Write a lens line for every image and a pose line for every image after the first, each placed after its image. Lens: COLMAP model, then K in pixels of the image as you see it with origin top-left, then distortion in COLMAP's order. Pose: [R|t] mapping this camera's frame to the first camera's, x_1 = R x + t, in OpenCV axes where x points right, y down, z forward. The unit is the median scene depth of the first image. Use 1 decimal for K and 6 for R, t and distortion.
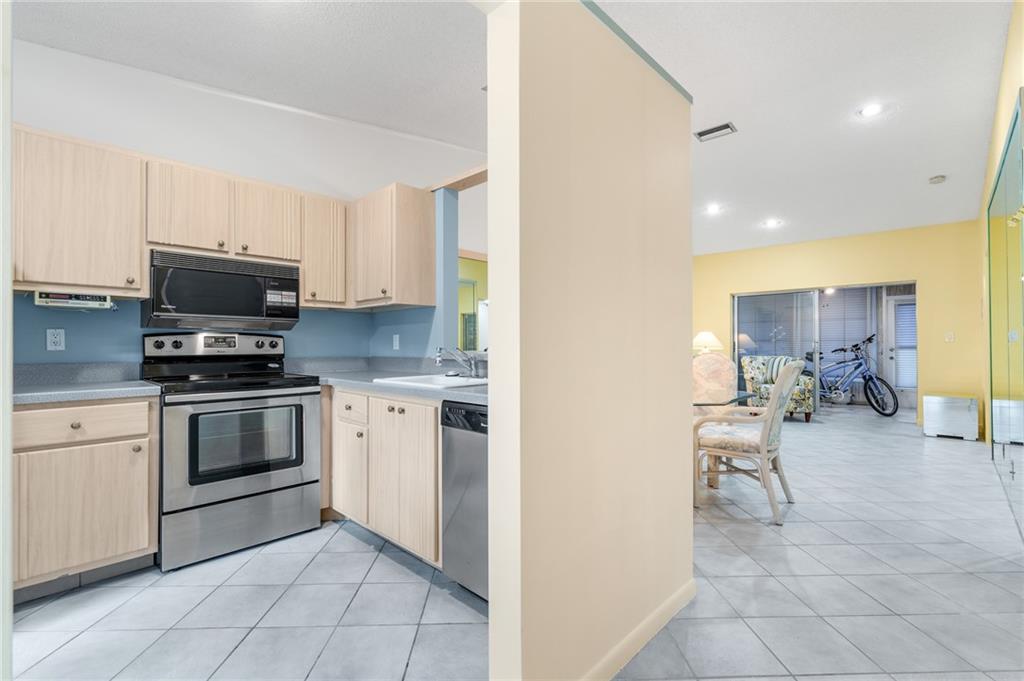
lens RADIAL K [[457.4, 0, 512.2], [0, 457.4, 343.4], [0, 0, 1]] dist [-0.003495, 0.000609]
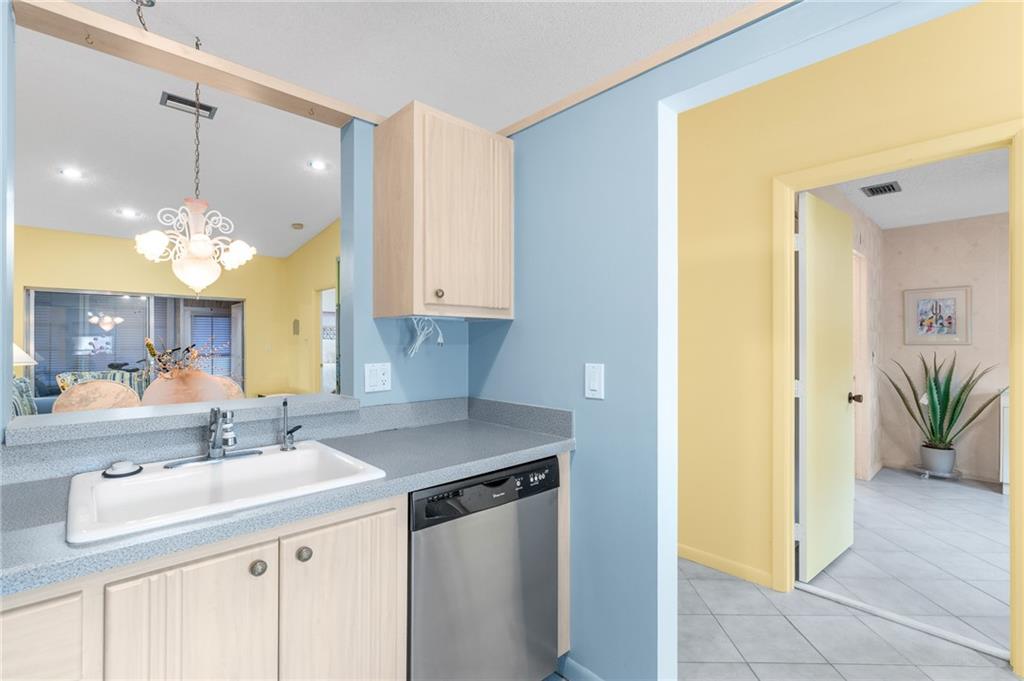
lens RADIAL K [[457.4, 0, 512.2], [0, 457.4, 343.4], [0, 0, 1]] dist [-0.003495, 0.000609]
pose [[0.042458, 0.003354, 0.999093, -0.538150], [-0.002528, 0.999992, -0.003250, -0.052850], [-0.999095, -0.002387, 0.042466, 0.586934]]
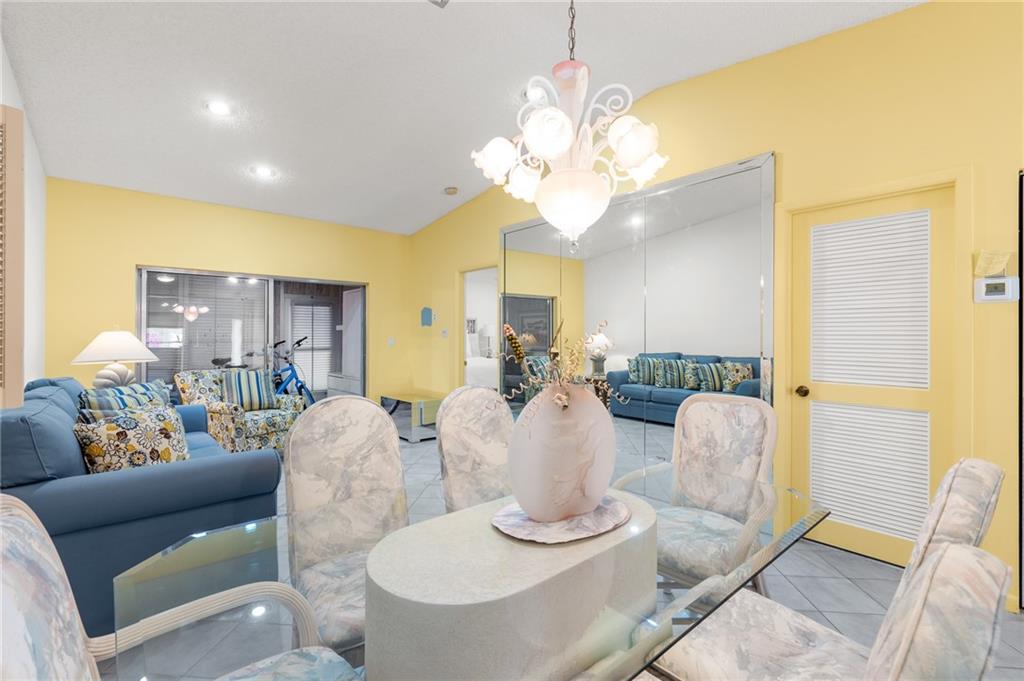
lens RADIAL K [[461.1, 0, 510.8], [0, 461.1, 336.4], [0, 0, 1]] dist [-0.000890, 0.000570]
pose [[0.105497, 0.005269, 0.994406, -0.142837], [-0.008050, 0.999958, -0.004445, -0.051564], [-0.994387, -0.007536, 0.105535, 1.280686]]
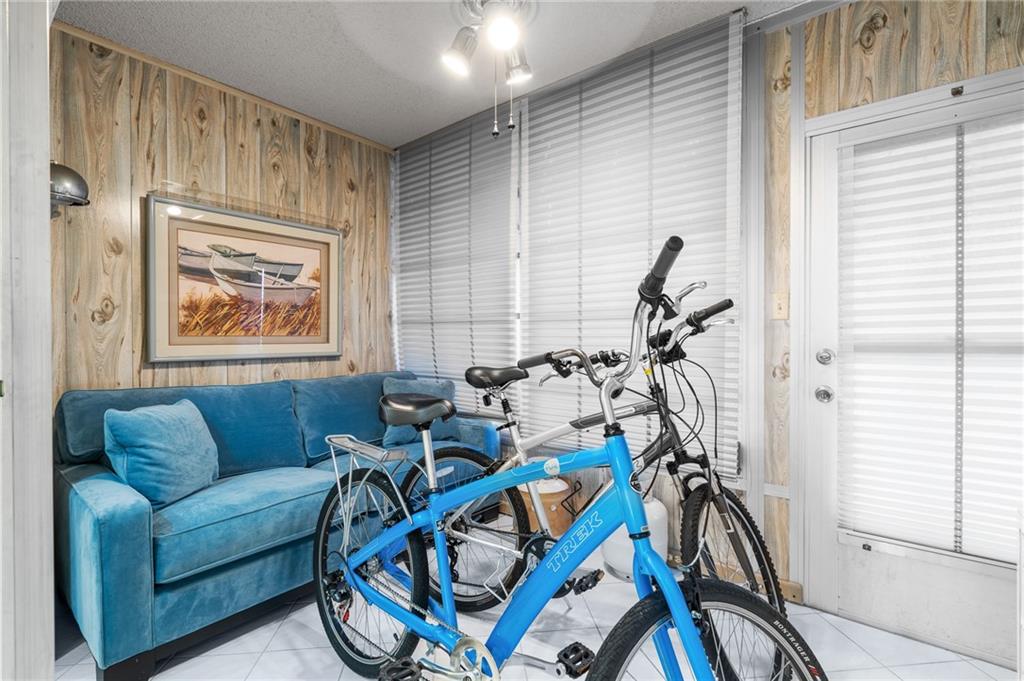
lens RADIAL K [[464.6, 0, 512.0], [0, 464.6, 340.5], [0, 0, 1]] dist [-0.001874, 0.000951]
pose [[0.996021, 0.001397, 0.089111, 1.864782], [-0.002436, 0.999930, 0.011552, 0.008999], [-0.089088, -0.011723, 0.995955, 2.229214]]
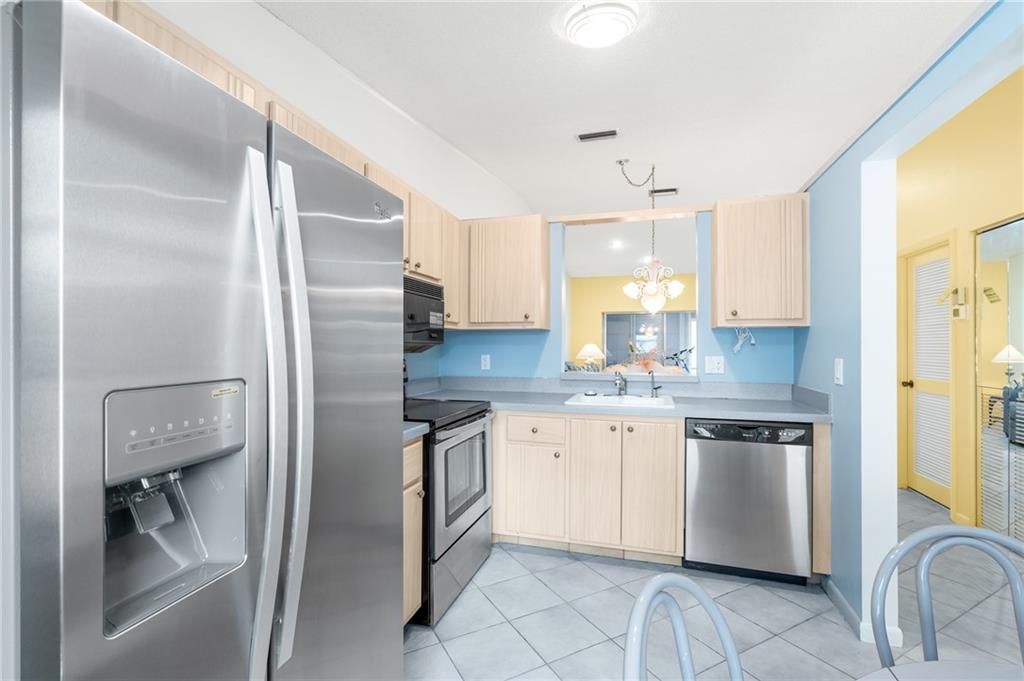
lens RADIAL K [[464.6, 0, 512.0], [0, 464.6, 340.5], [0, 0, 1]] dist [-0.001874, 0.000951]
pose [[0.887403, 0.012570, 0.460824, -0.803536], [-0.008181, 0.999900, -0.011521, -0.046598], [-0.460923, 0.006454, 0.887417, 0.075316]]
